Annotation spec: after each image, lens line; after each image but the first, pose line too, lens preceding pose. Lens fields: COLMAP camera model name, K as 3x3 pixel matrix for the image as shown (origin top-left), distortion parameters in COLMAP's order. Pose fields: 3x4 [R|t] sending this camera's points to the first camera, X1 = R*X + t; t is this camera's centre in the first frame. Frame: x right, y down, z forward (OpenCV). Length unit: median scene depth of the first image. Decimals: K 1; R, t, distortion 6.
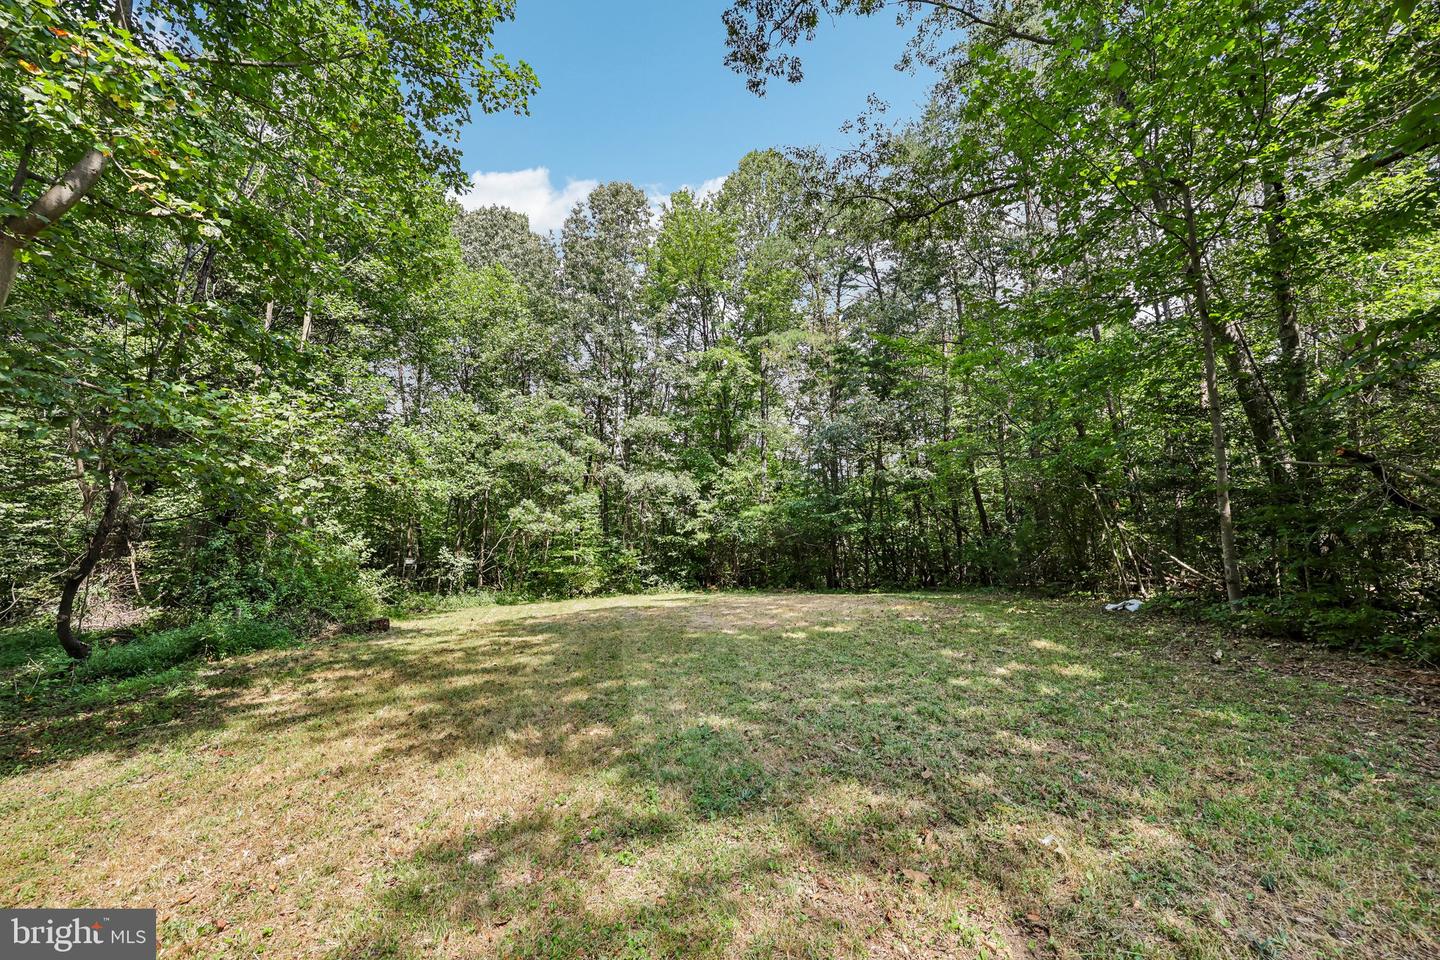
lens RADIAL K [[585.3, 0, 719.8], [0, 585.3, 482.1], [0, 0, 1]] dist [-0.000091, -0.000008]
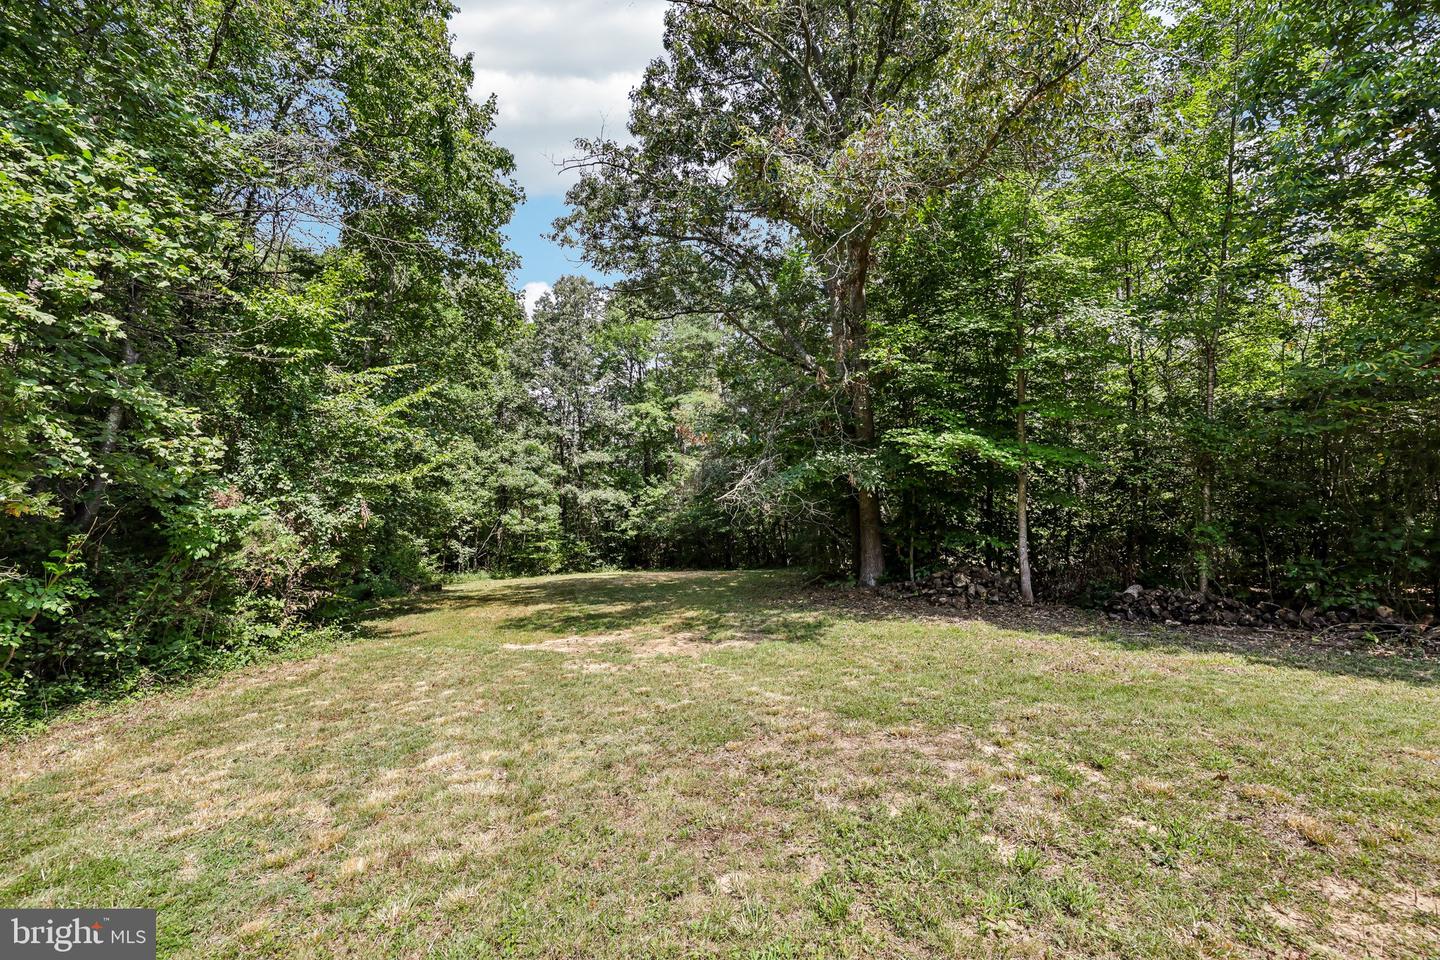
lens RADIAL K [[585.3, 0, 721.4], [0, 585.3, 480.1], [0, 0, 1]] dist [-0.000091, -0.000008]
pose [[0.997427, 0.007896, 0.071253, 0.086964], [-0.009497, 0.999710, 0.022152, -0.074455], [-0.071057, -0.022772, 0.997212, -0.475340]]
